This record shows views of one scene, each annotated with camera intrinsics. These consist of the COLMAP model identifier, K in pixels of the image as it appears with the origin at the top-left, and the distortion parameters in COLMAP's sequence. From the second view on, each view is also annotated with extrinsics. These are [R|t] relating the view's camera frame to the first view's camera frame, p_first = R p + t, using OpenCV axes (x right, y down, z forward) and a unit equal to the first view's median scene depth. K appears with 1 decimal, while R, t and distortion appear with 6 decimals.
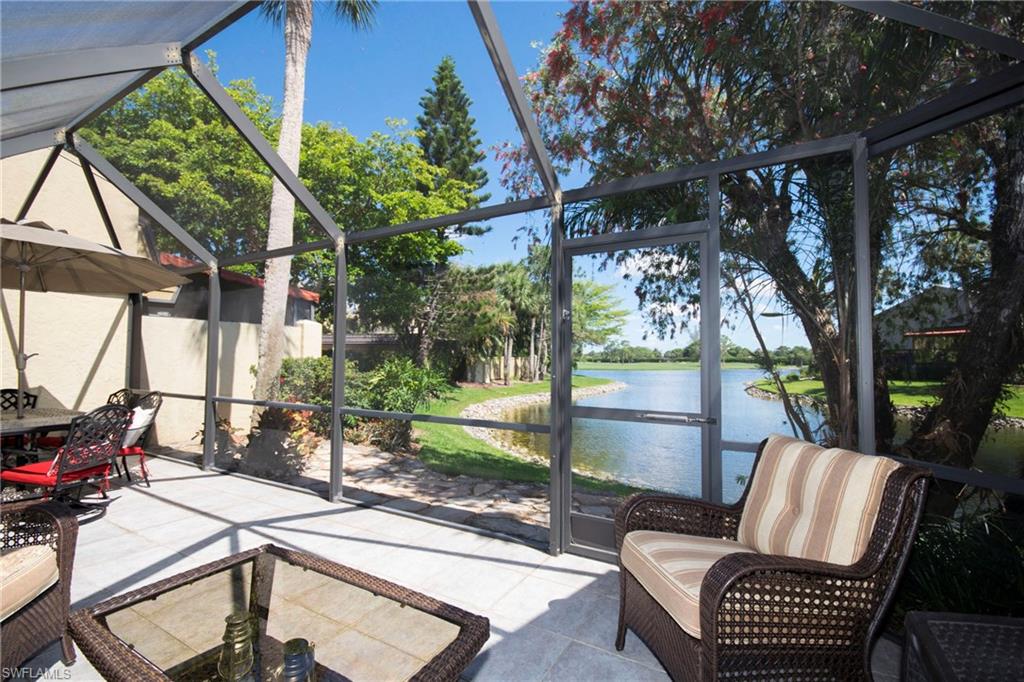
lens RADIAL K [[451.0, 0, 505.0], [0, 451.0, 340.3], [0, 0, 1]] dist [0.004054, -0.010662]
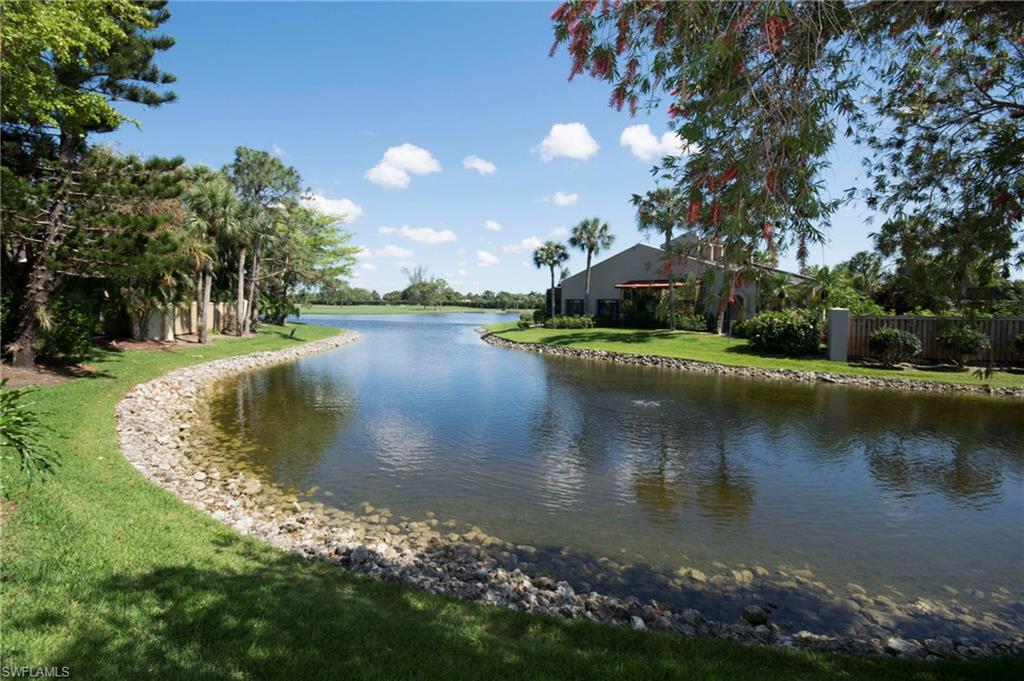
lens RADIAL K [[485.1, 0, 468.9], [0, 485.1, 317.1], [0, 0, 1]] dist [0.004189, 0.000475]
pose [[0.869638, -0.004715, 0.493668, -0.028910], [-0.032313, 0.997267, 0.066446, -0.015891], [-0.492632, -0.073736, 0.867108, 0.536230]]
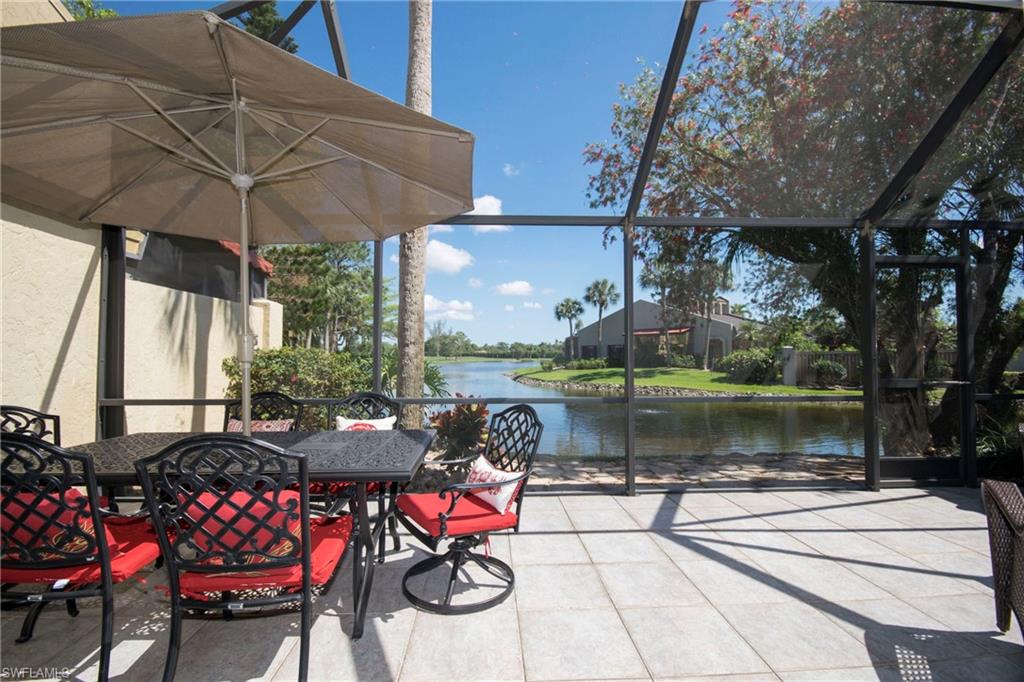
lens RADIAL K [[451.0, 0, 503.1], [0, 451.0, 341.0], [0, 0, 1]] dist [0.004054, -0.010662]
pose [[0.846974, 0.009789, 0.531545, -0.508776], [-0.016532, 0.999832, 0.007929, 0.012881], [-0.531378, -0.015503, 0.846993, 0.157834]]
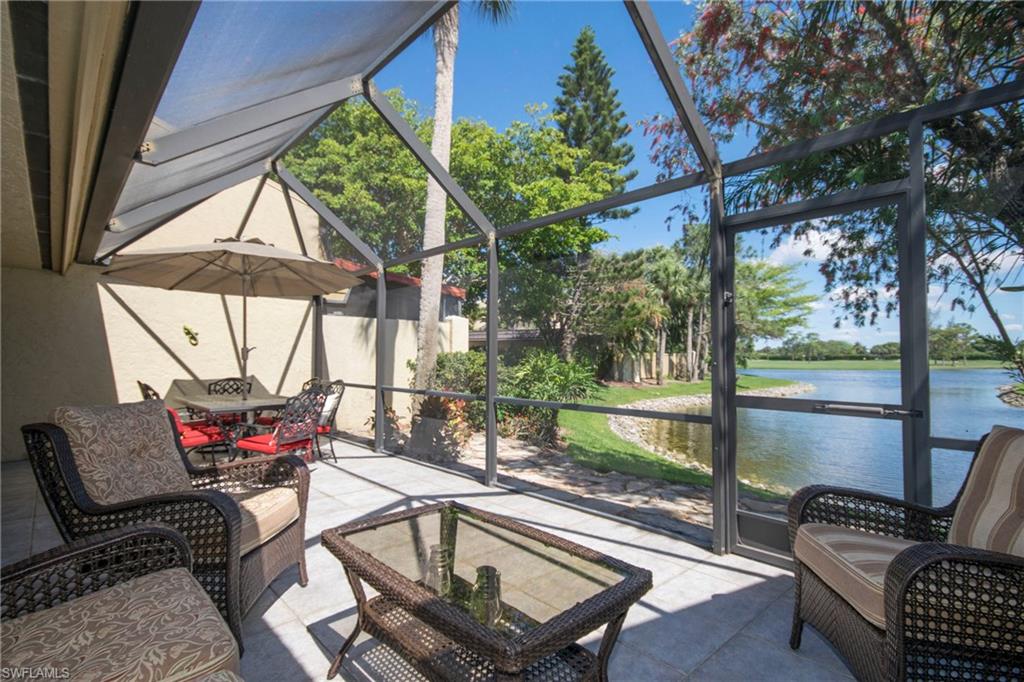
lens RADIAL K [[490.1, 0, 504.9], [0, 490.1, 338.5], [0, 0, 1]] dist [0.001673, 0.001449]
pose [[0.955252, -0.014177, -0.295452, -0.002496], [0.015400, 0.999880, 0.001815, 0.006738], [0.295391, -0.006284, 0.955356, -0.034921]]
